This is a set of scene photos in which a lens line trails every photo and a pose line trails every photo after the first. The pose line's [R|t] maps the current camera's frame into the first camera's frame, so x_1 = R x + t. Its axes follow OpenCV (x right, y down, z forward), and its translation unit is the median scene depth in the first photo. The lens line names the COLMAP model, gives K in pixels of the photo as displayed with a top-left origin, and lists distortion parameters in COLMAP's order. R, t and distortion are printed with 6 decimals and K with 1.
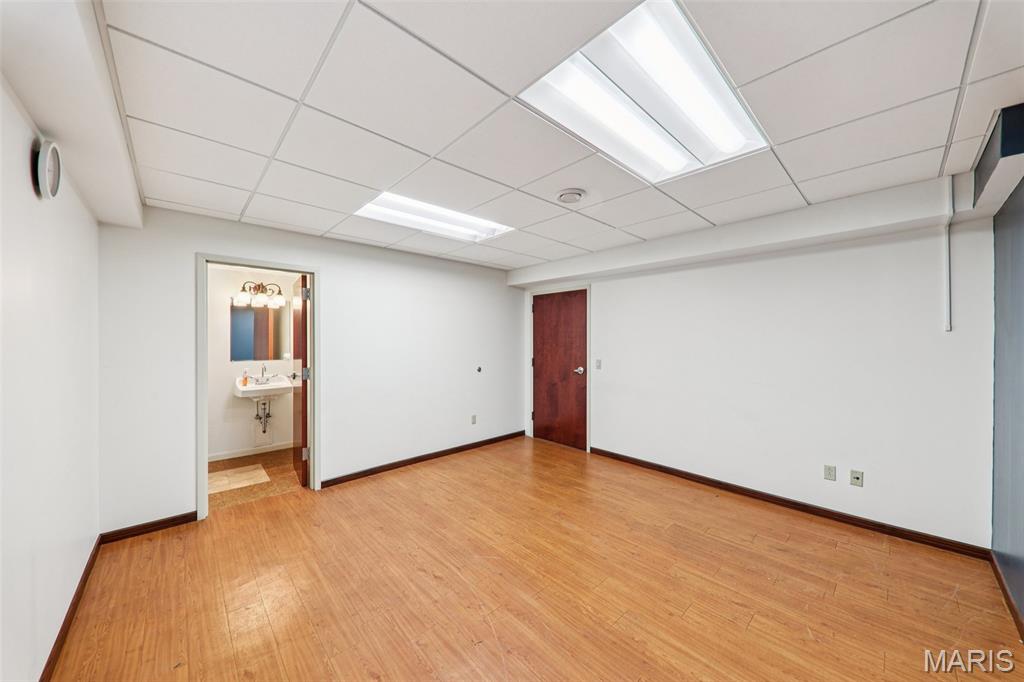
lens RADIAL K [[356.9, 0, 508.3], [0, 356.9, 340.8], [0, 0, 1]] dist [0.013760, -0.004147]
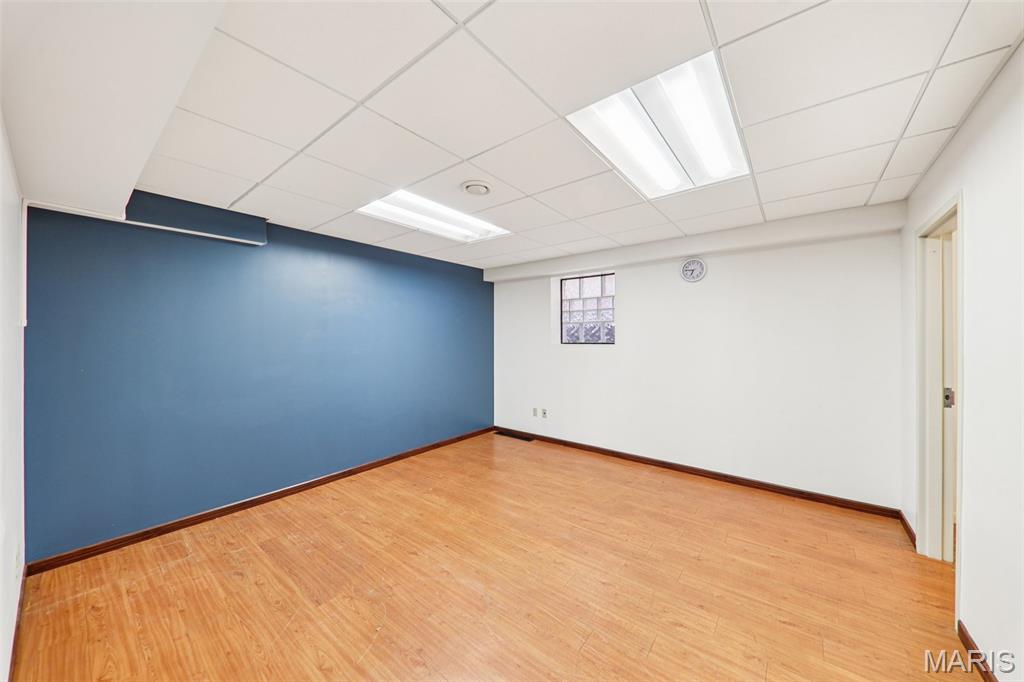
lens RADIAL K [[356.9, 0, 506.6], [0, 356.9, 338.2], [0, 0, 1]] dist [0.013760, -0.004147]
pose [[-0.990040, 0.002530, -0.140760, 0.204304], [0.001839, 0.999986, 0.005045, -0.002491], [0.140771, 0.004735, -0.990031, 1.738244]]
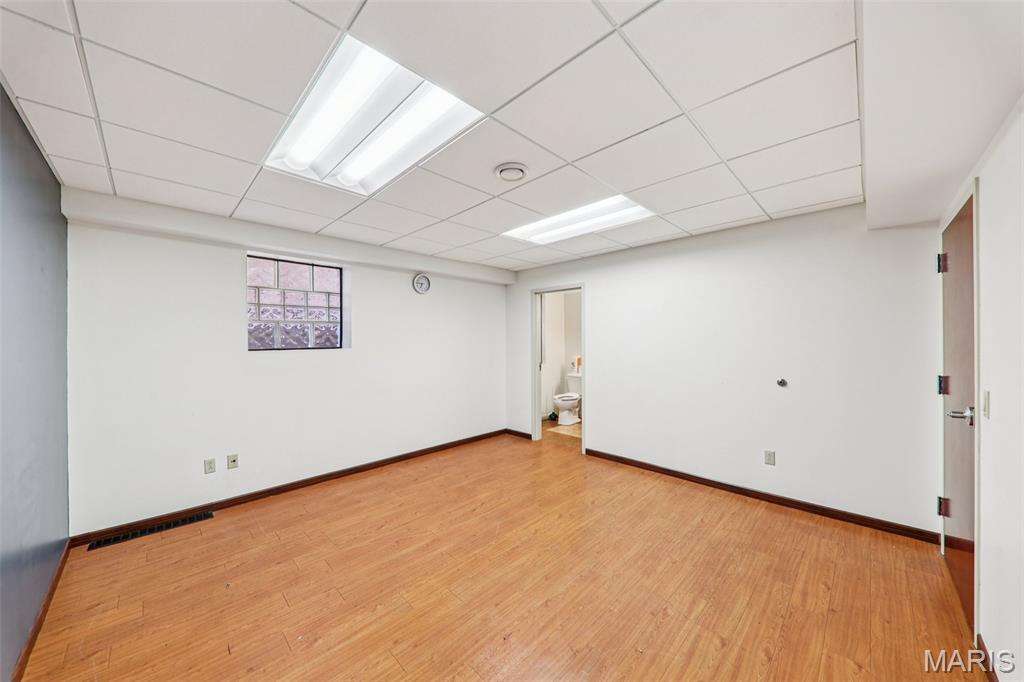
lens RADIAL K [[356.9, 0, 509.9], [0, 356.9, 339.7], [0, 0, 1]] dist [0.013760, -0.004147]
pose [[0.036767, 0.000958, -0.999323, 0.921540], [0.004874, 0.999987, 0.001138, 0.000748], [0.999312, -0.004913, 0.036762, 0.848950]]
